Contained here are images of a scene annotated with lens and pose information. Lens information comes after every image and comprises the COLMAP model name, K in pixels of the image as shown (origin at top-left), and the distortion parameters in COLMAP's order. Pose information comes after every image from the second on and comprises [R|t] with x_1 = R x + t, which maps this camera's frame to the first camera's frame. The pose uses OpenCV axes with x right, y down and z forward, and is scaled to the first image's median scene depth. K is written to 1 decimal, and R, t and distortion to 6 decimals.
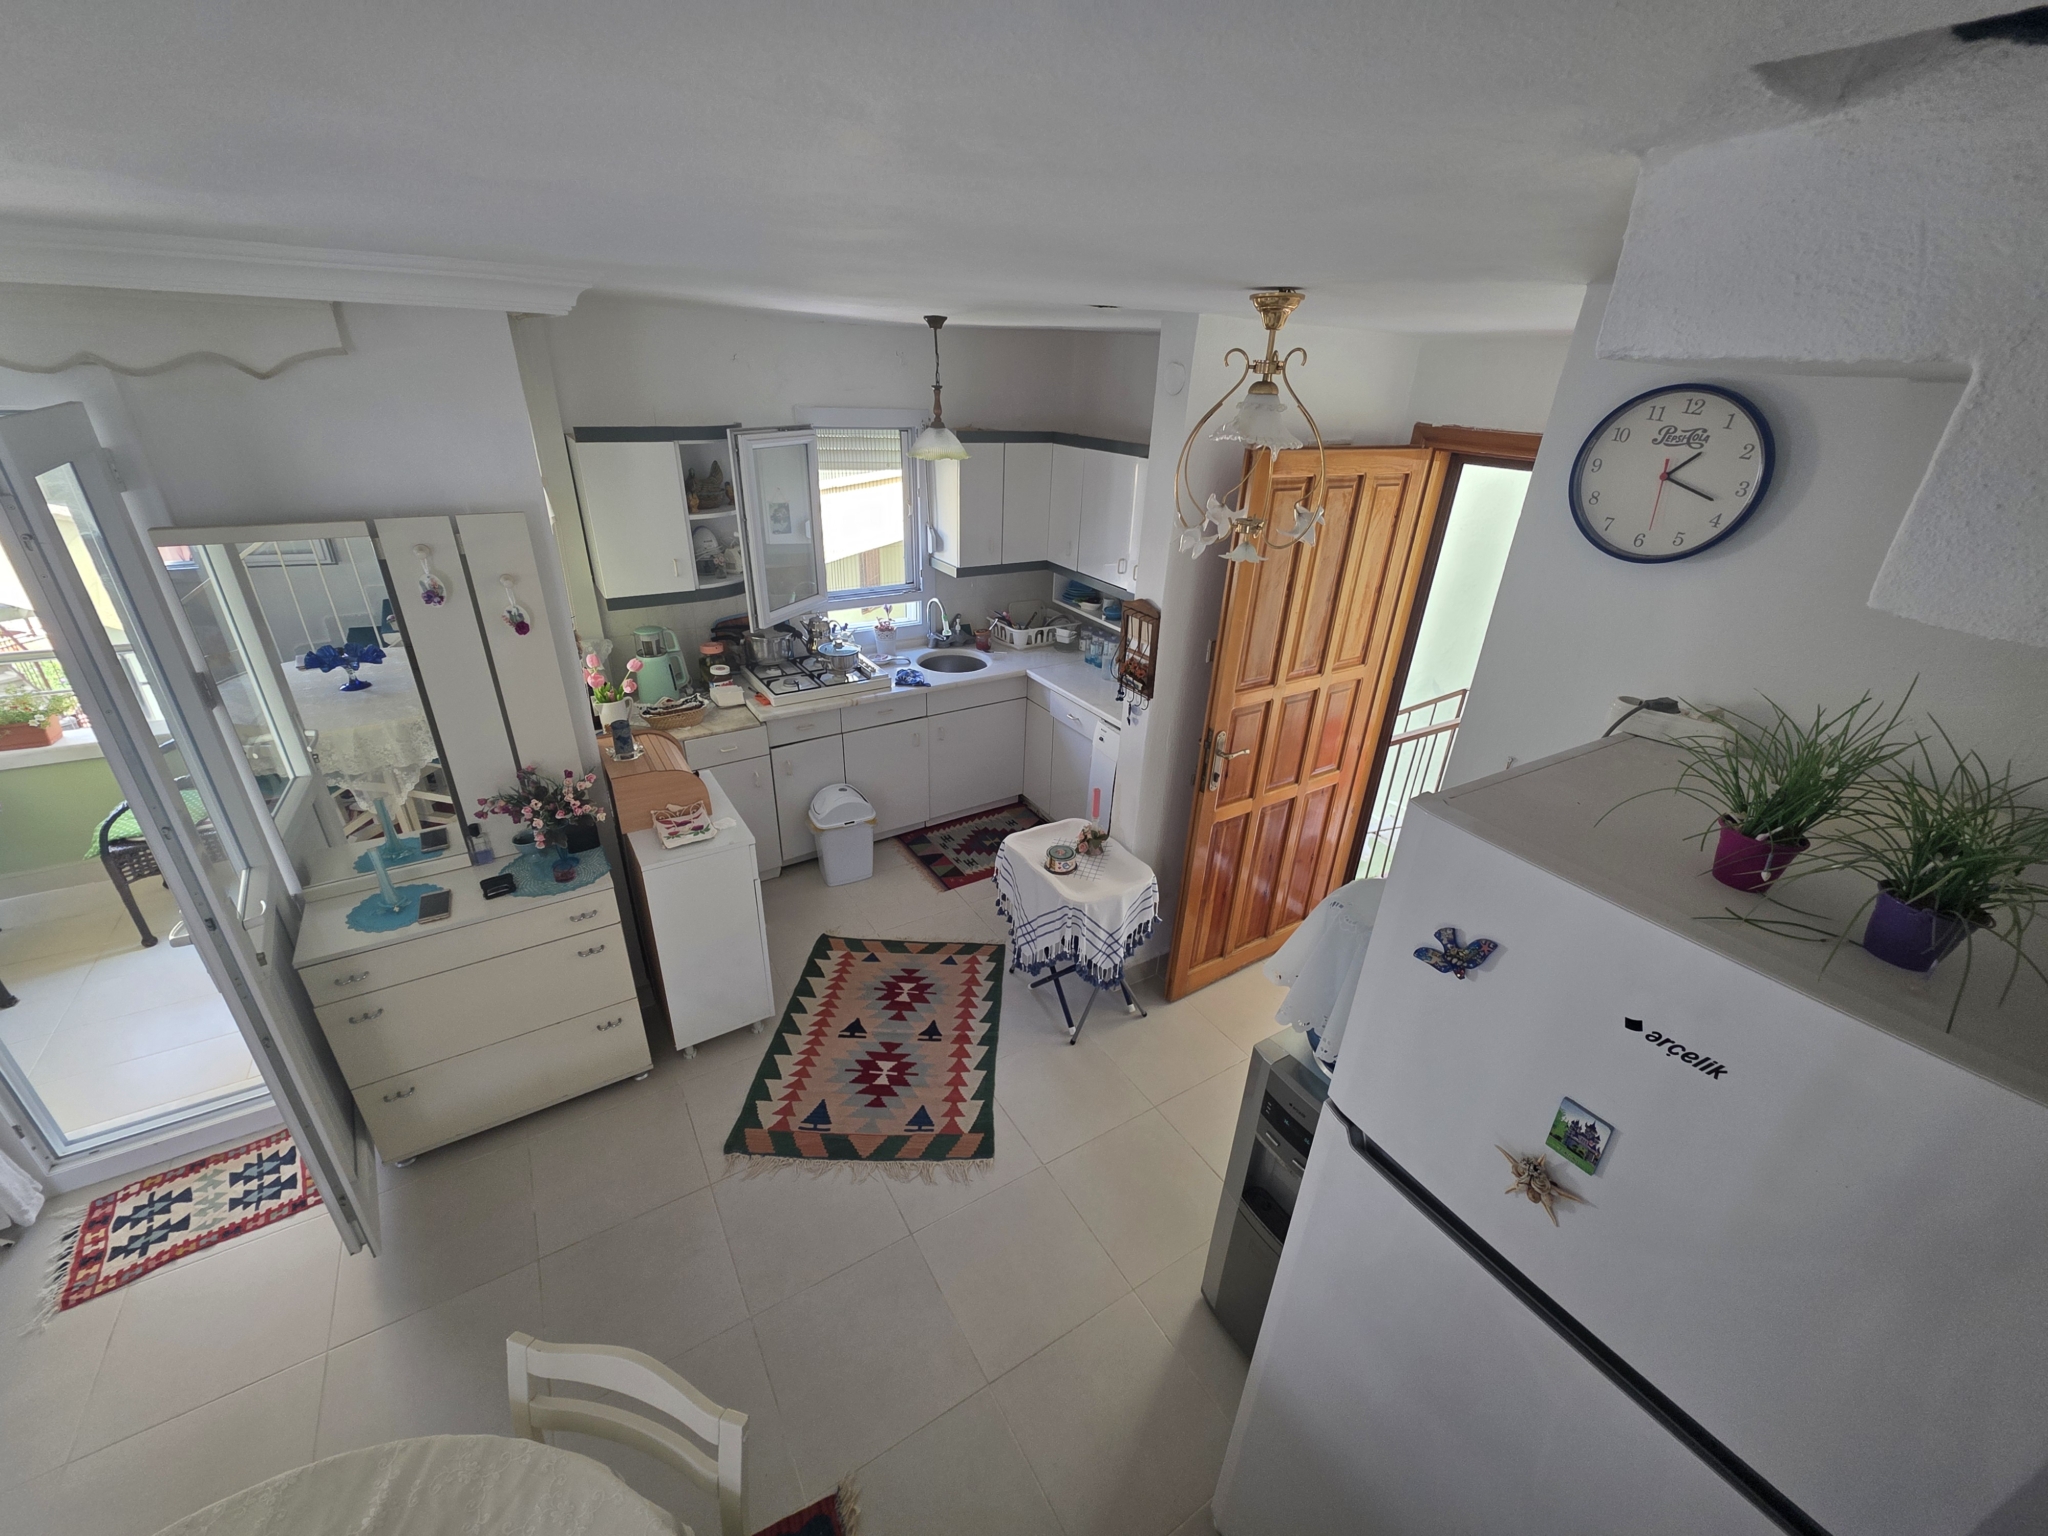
lens RADIAL K [[814.6, 0, 1033.0], [0, 814.6, 775.2], [0, 0, 1]] dist [0.002646, -0.000225]
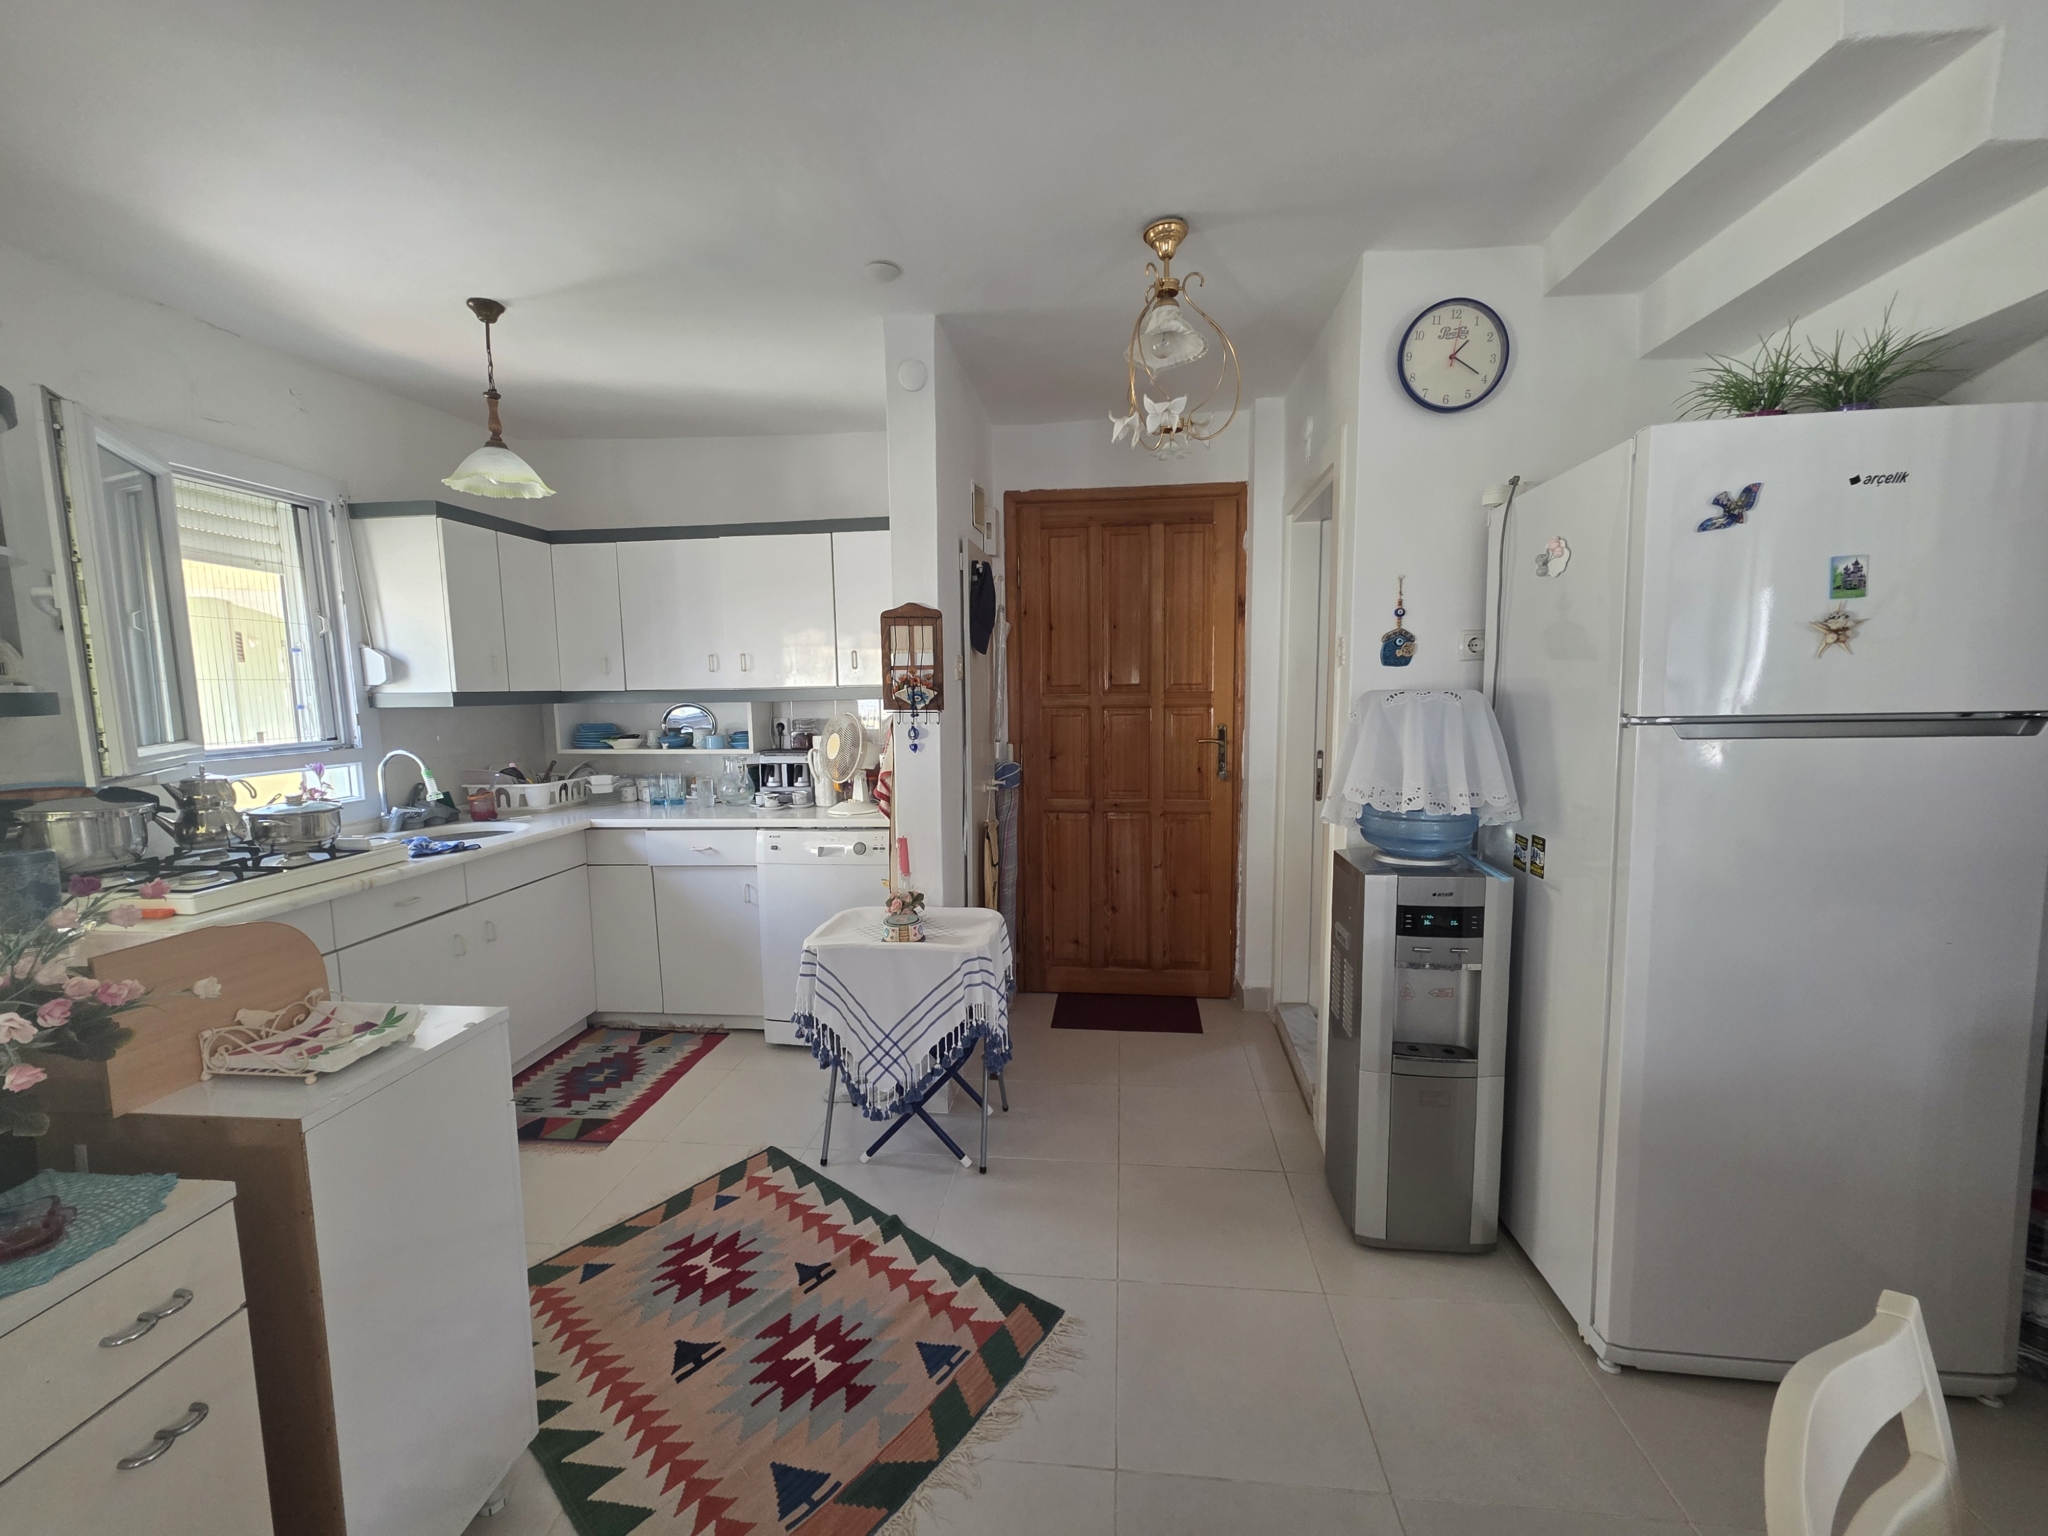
lens RADIAL K [[814.6, 0, 1033.0], [0, 814.6, 775.2], [0, 0, 1]] dist [0.002646, -0.000225]
pose [[0.618110, -0.134529, 0.774494, -0.463930], [0.380955, 0.913084, -0.145432, 0.129783], [-0.687614, 0.384941, 0.615636, 0.385283]]
